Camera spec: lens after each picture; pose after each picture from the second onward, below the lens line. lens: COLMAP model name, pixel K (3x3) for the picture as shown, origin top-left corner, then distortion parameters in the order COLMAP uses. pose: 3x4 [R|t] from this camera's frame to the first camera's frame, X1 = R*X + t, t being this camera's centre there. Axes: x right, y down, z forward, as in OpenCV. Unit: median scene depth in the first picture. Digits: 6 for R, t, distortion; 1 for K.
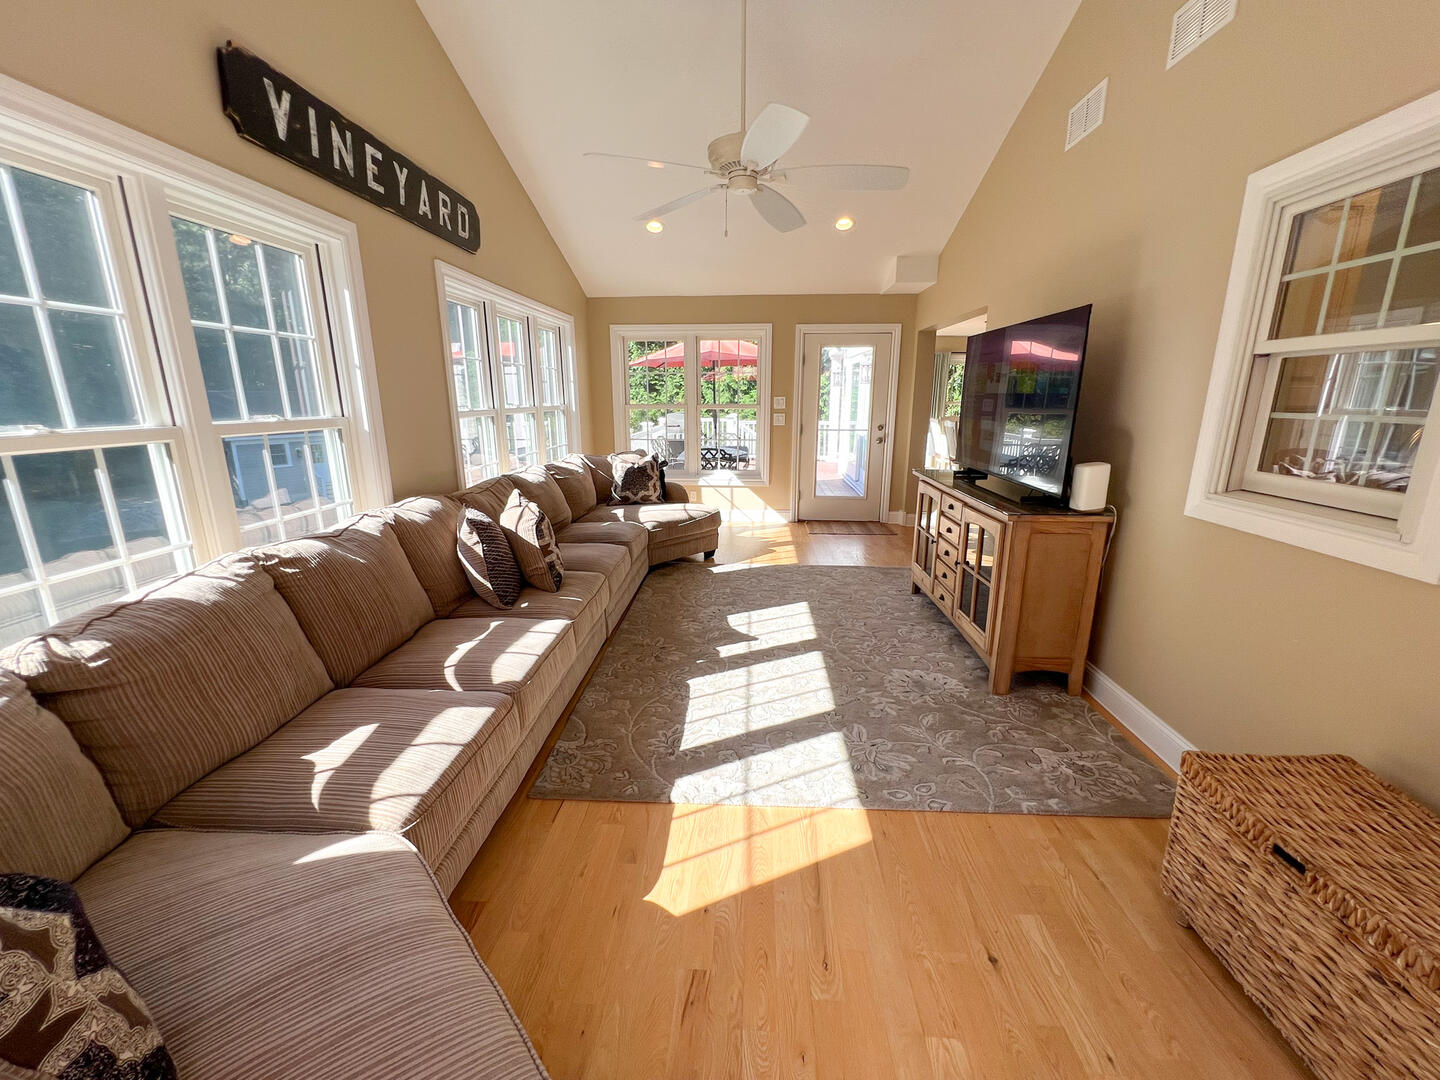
lens RADIAL K [[591.7, 0, 716.3], [0, 591.7, 542.1], [0, 0, 1]] dist [-0.010929, 0.000422]
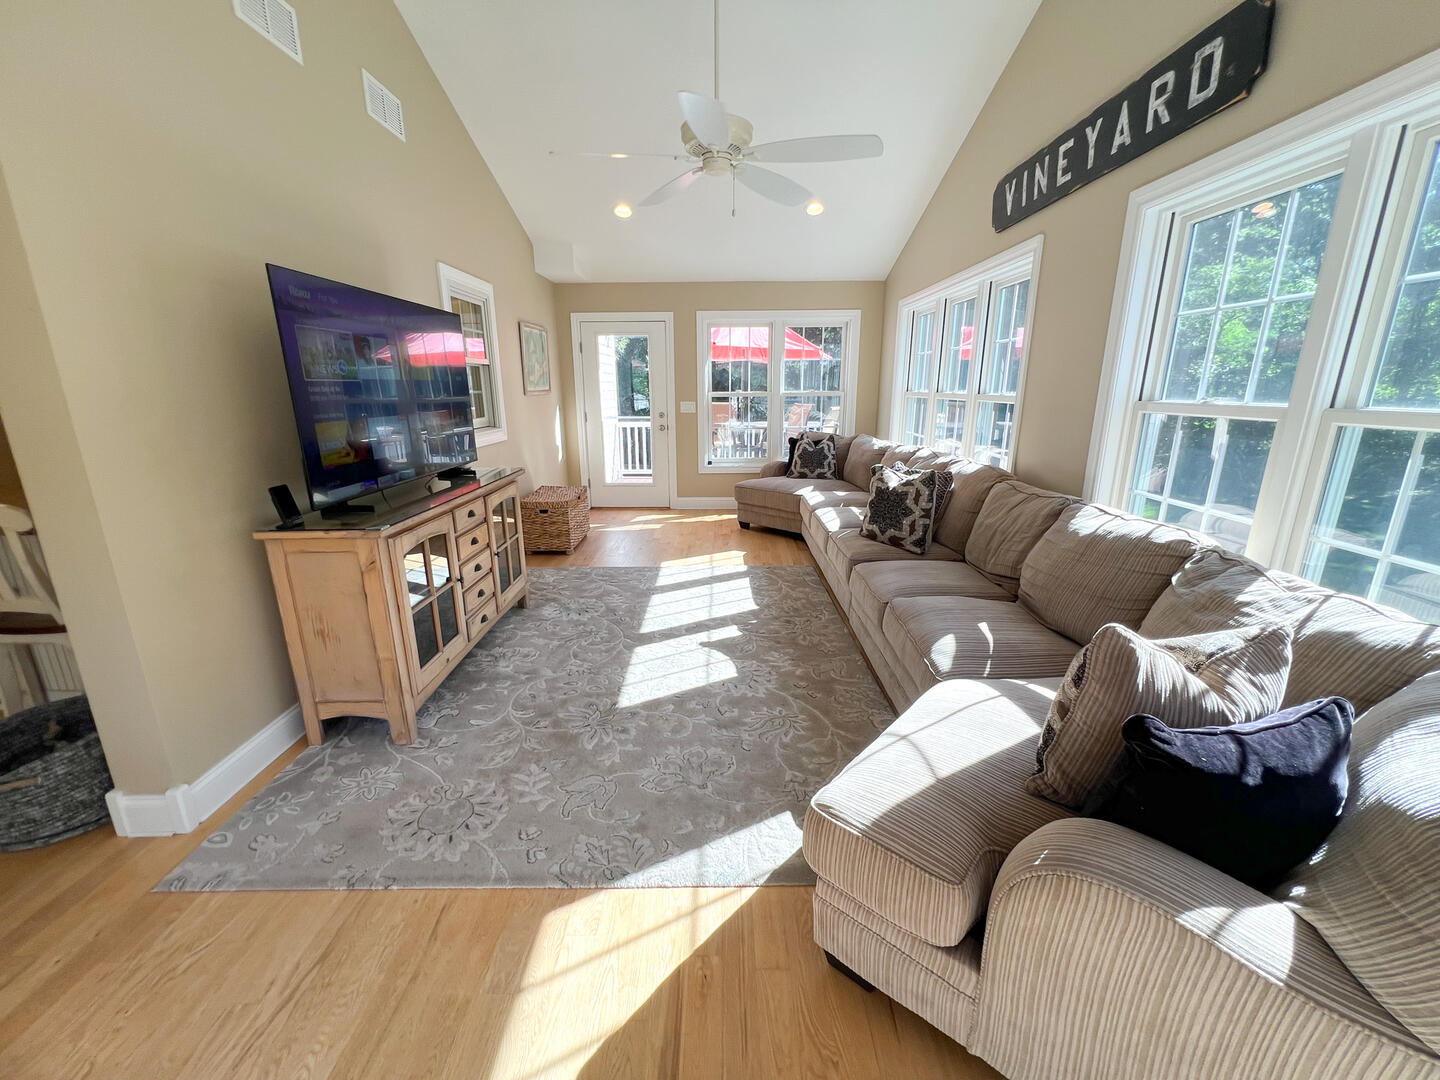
lens RADIAL K [[591.7, 0, 720.6], [0, 591.7, 544.2], [0, 0, 1]] dist [-0.010929, 0.000422]
pose [[-0.998052, 0.019842, -0.059151, 0.102463], [-0.011389, 0.874213, 0.485408, -0.484098], [0.061342, 0.485136, -0.872284, 1.988030]]
